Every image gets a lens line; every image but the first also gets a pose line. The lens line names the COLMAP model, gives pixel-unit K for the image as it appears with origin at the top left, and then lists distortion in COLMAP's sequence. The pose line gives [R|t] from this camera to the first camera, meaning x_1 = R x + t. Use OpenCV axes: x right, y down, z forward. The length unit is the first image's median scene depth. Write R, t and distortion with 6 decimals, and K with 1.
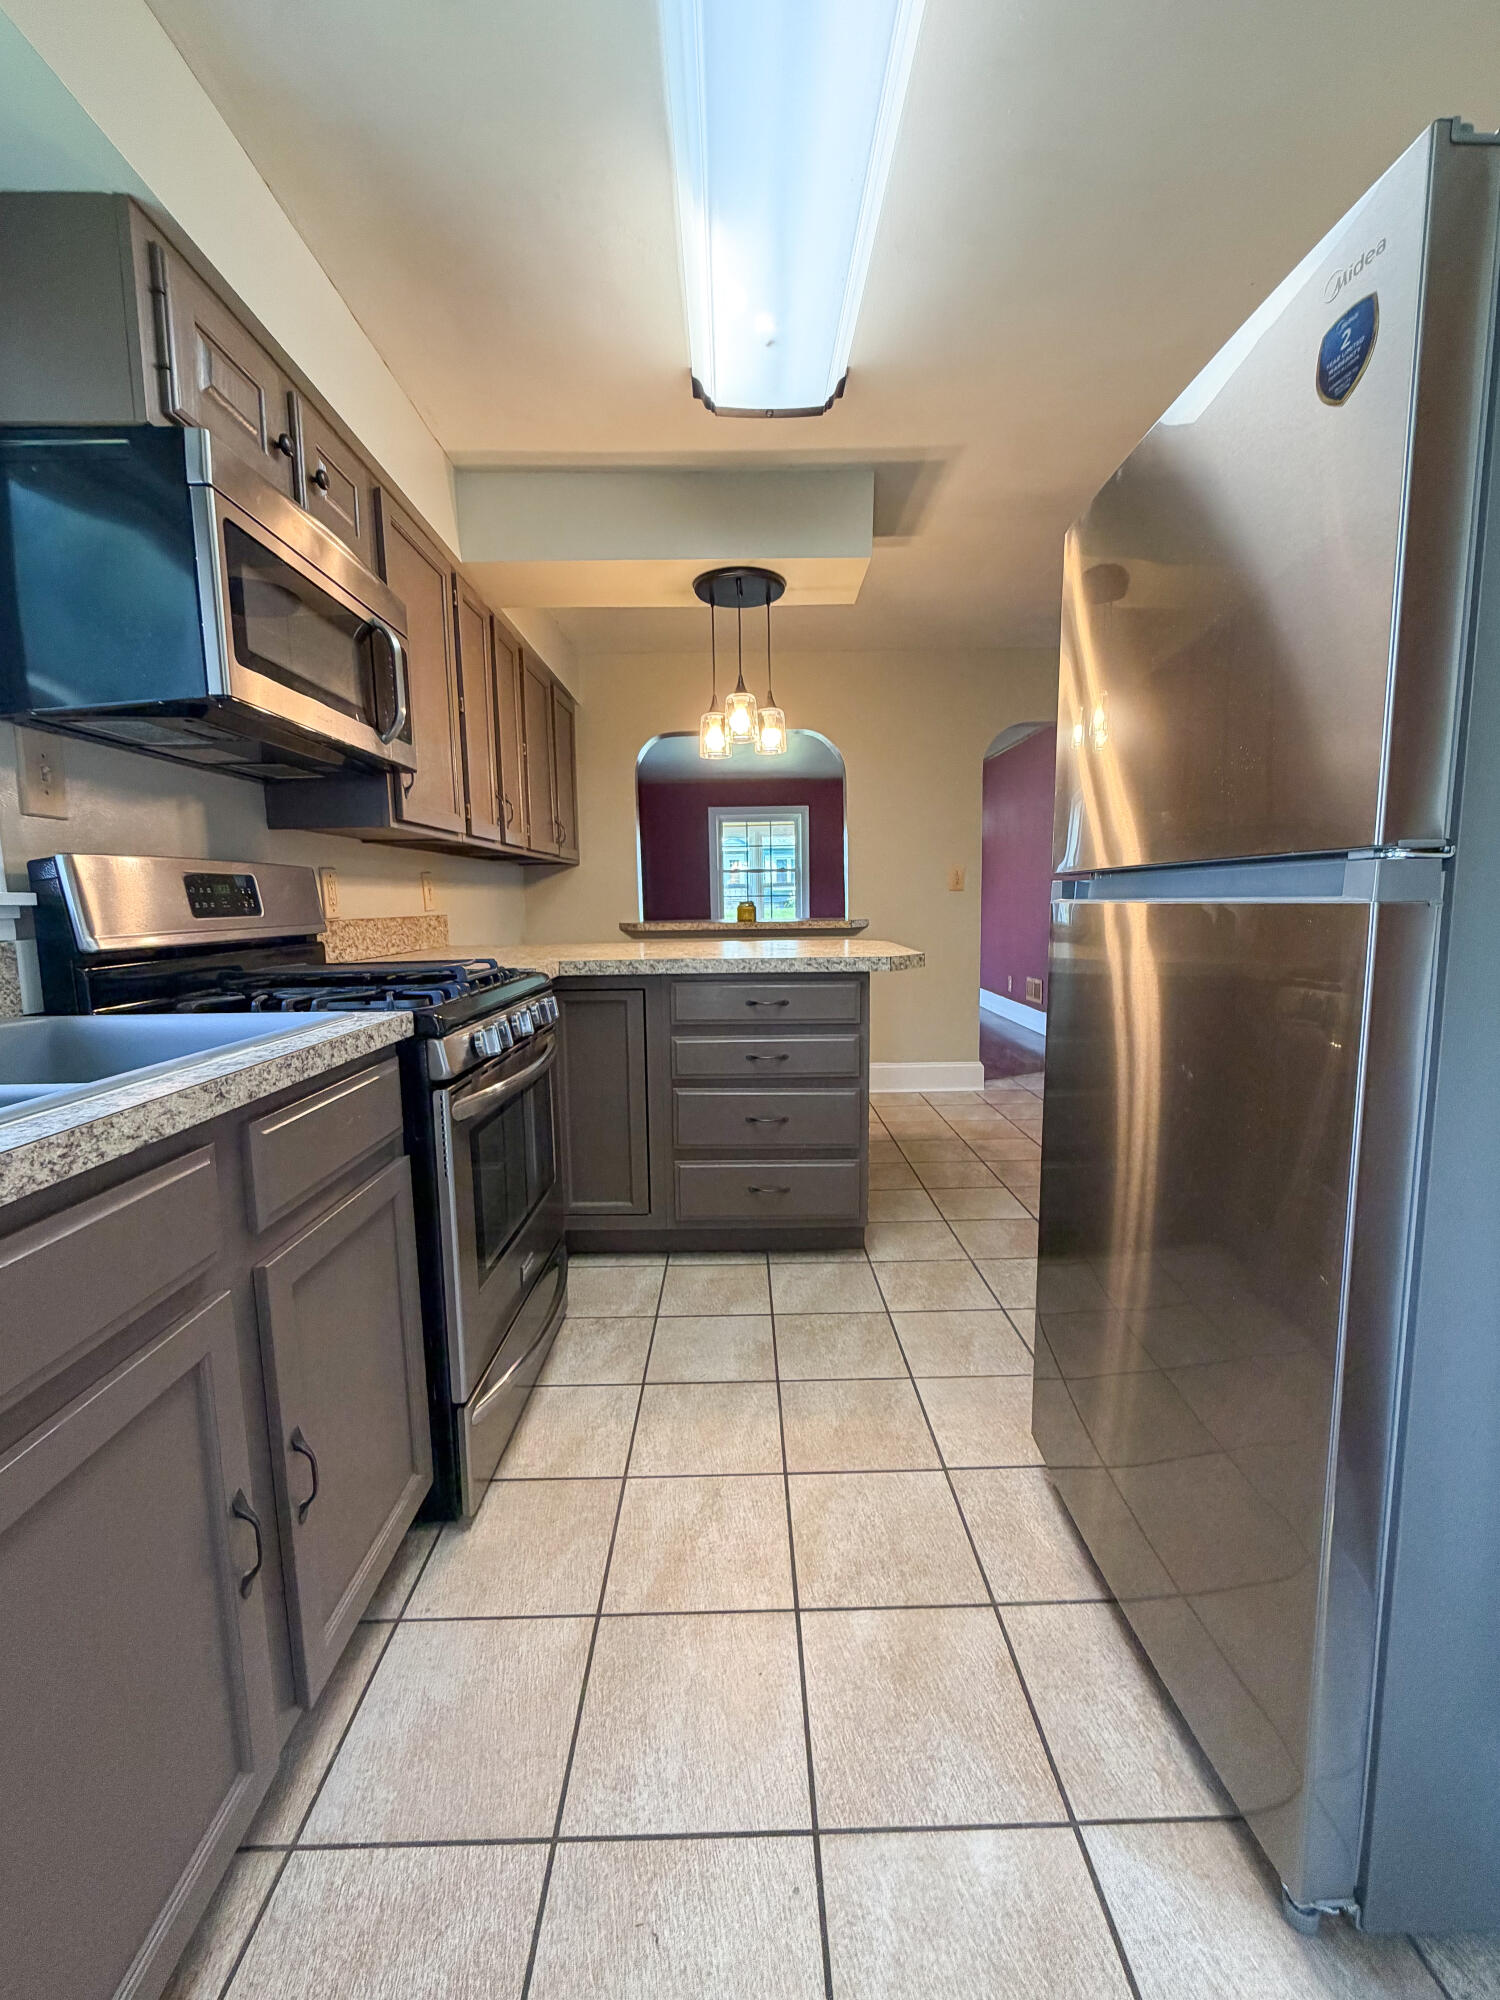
lens RADIAL K [[802.1, 0, 731.3], [0, 802.1, 989.1], [0, 0, 1]] dist [-0.001212, 0.000481]
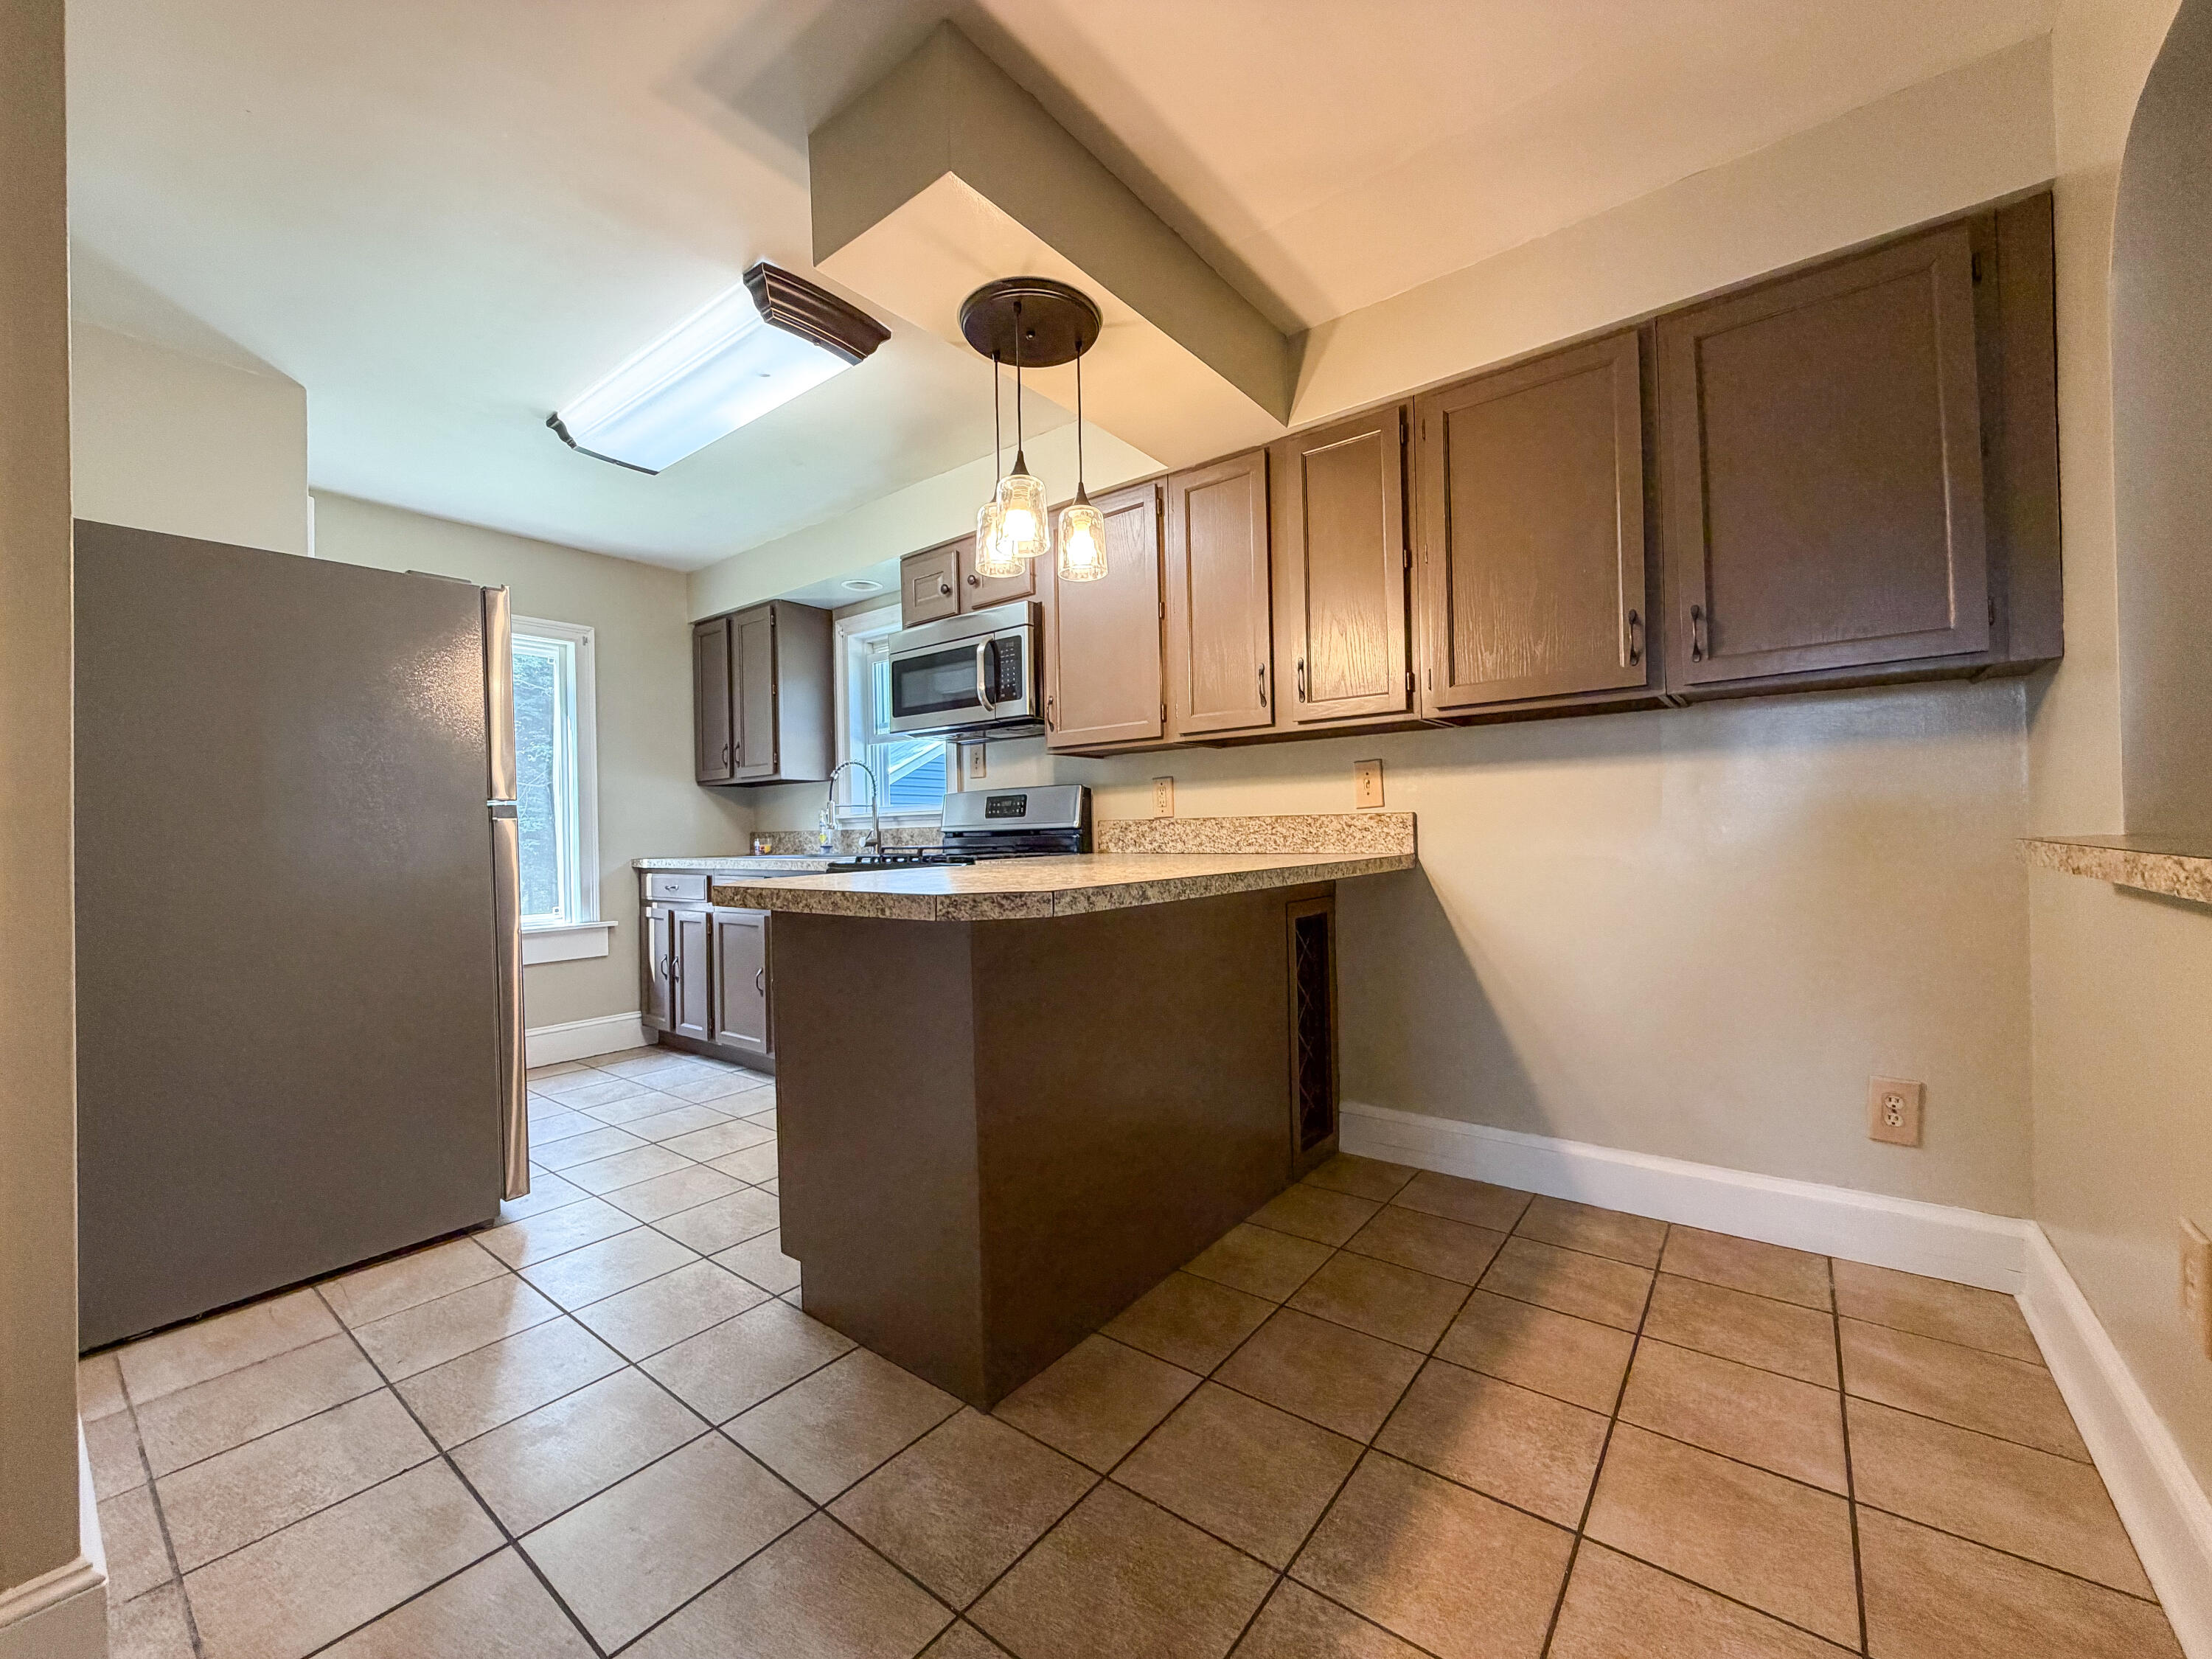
lens RADIAL K [[887.1, 0, 1095.7], [0, 887.1, 834.3], [0, 0, 1]] dist [-0.001212, 0.000481]
pose [[-0.609244, 0.030463, -0.792397, 0.857409], [-0.057994, 0.994874, 0.082836, -0.225366], [0.790859, 0.096422, -0.604355, 2.310228]]
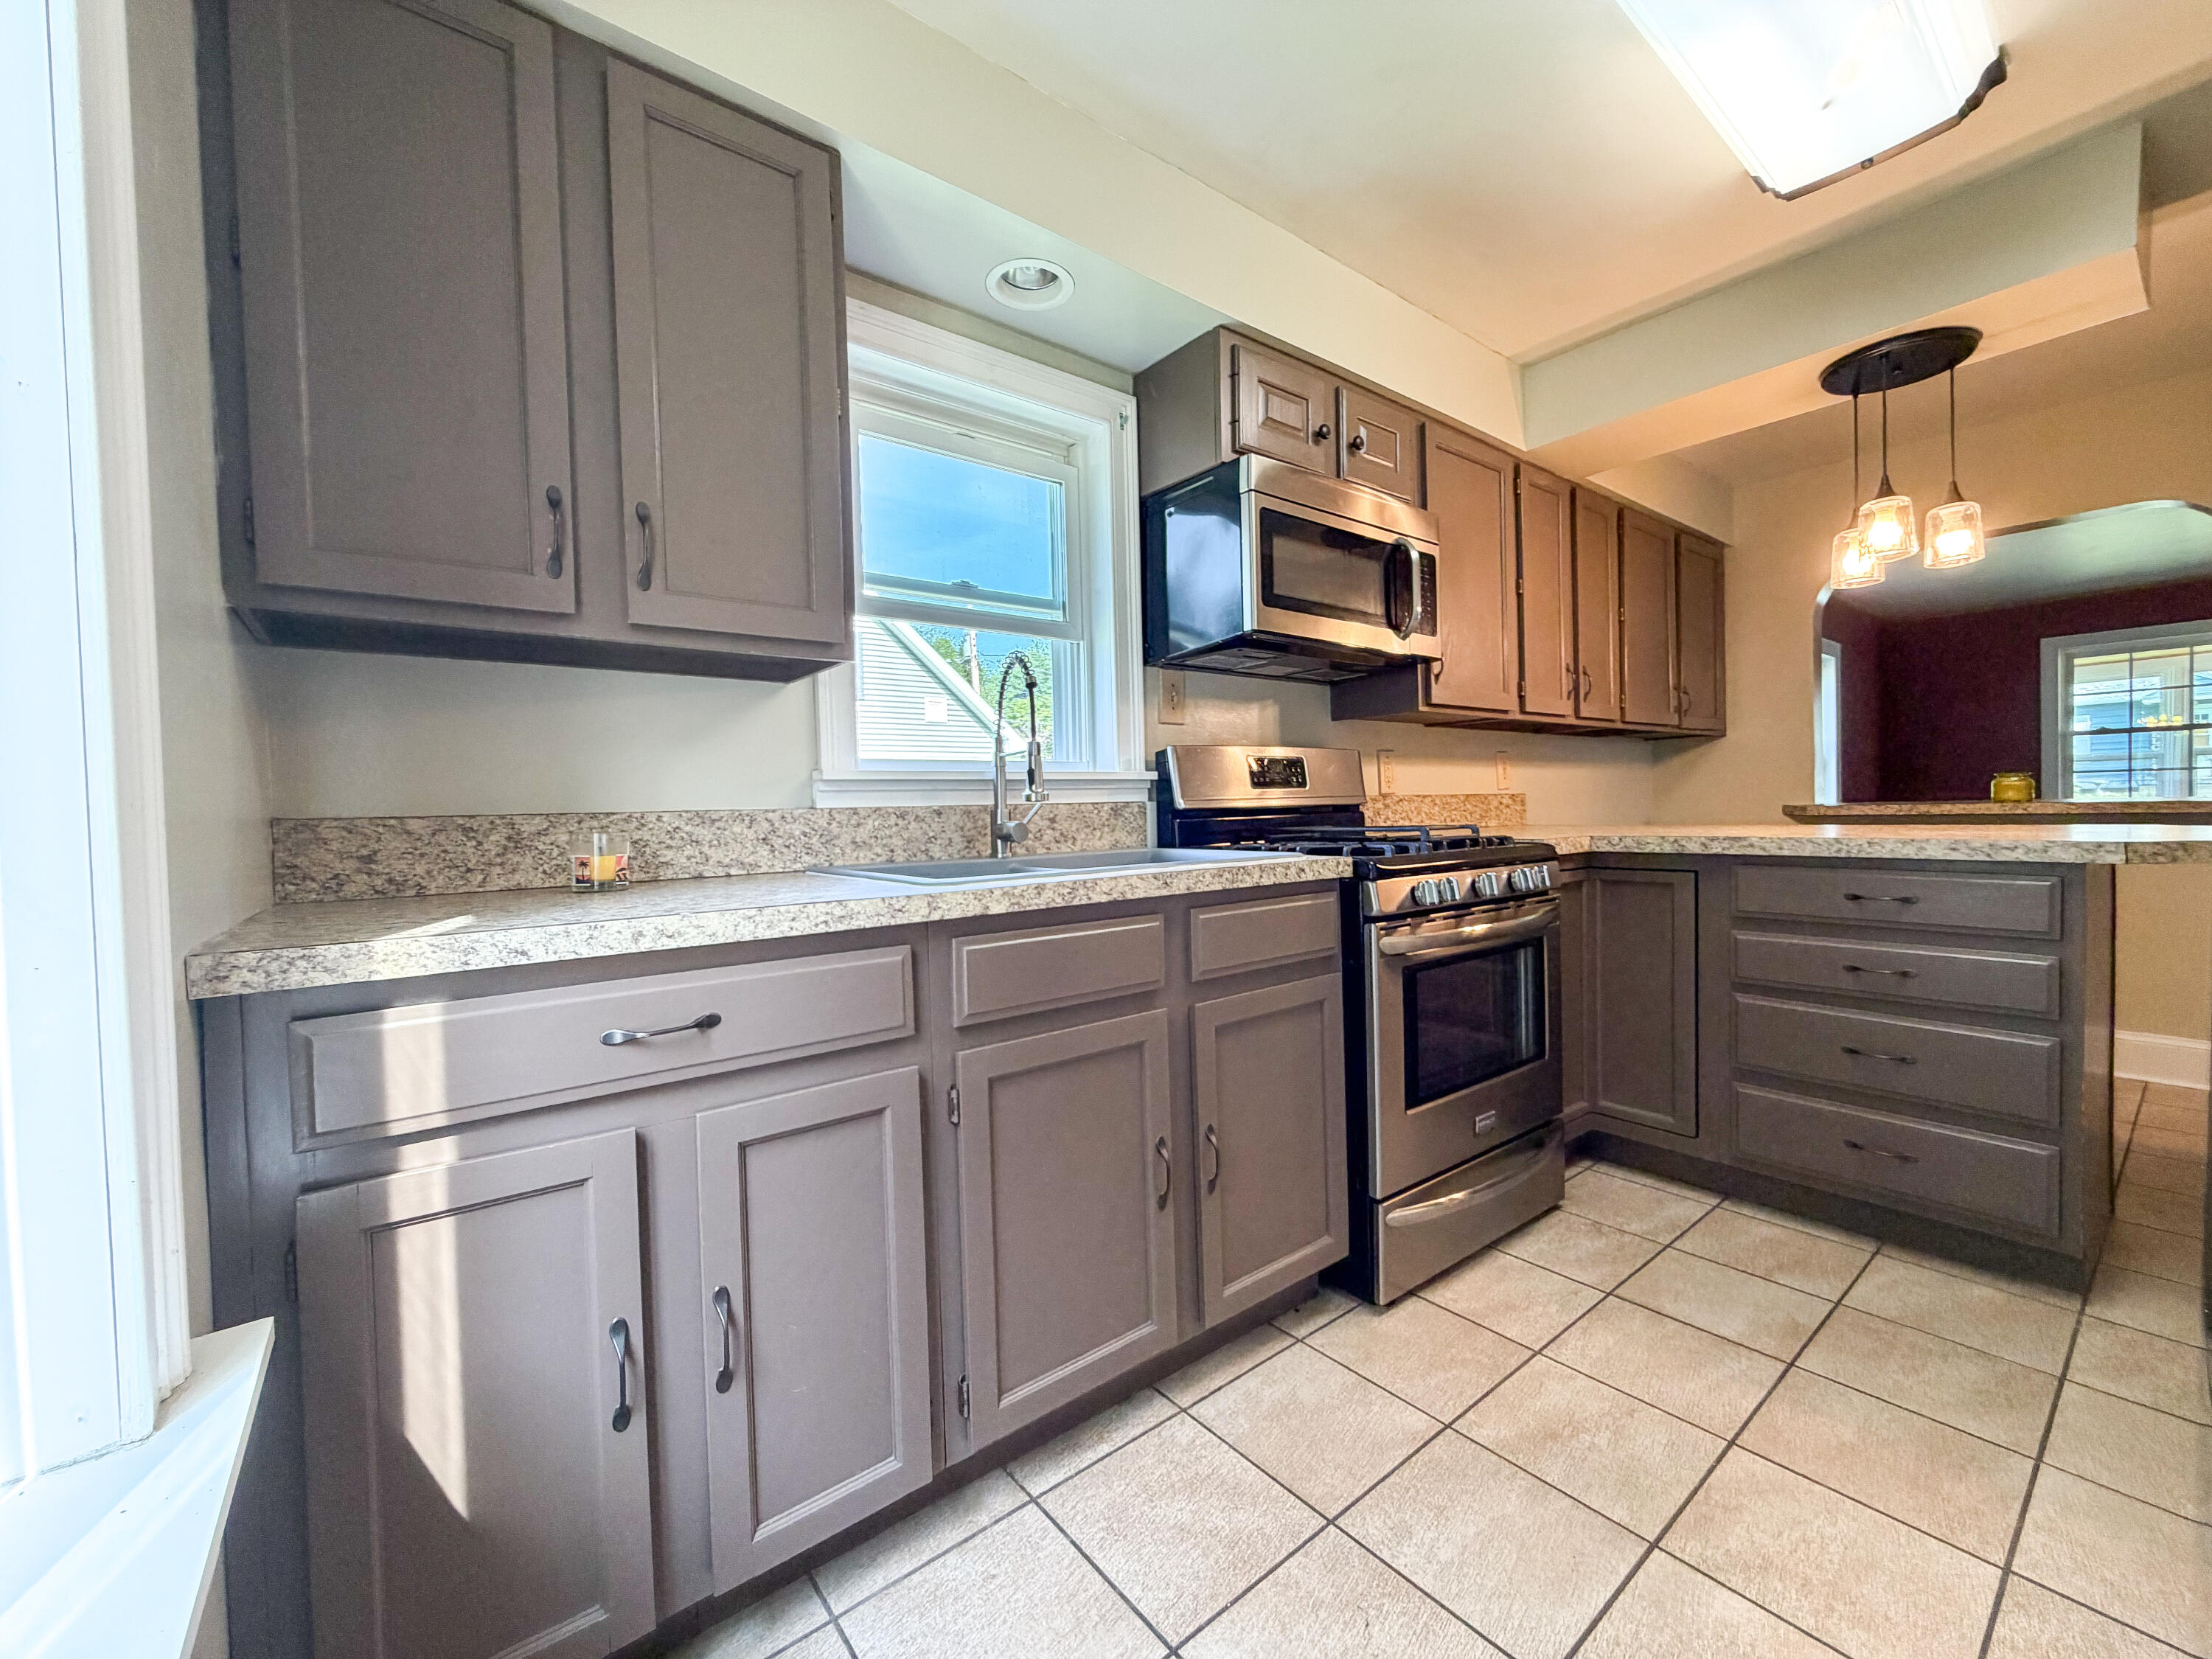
lens RADIAL K [[887.1, 0, 1153.3], [0, 887.1, 822.3], [0, 0, 1]] dist [-0.001212, 0.000481]
pose [[0.640083, 0.011104, -0.768226, 0.335460], [-0.069618, 0.996621, -0.043600, 0.040652], [0.765145, 0.081389, 0.638693, -0.083845]]
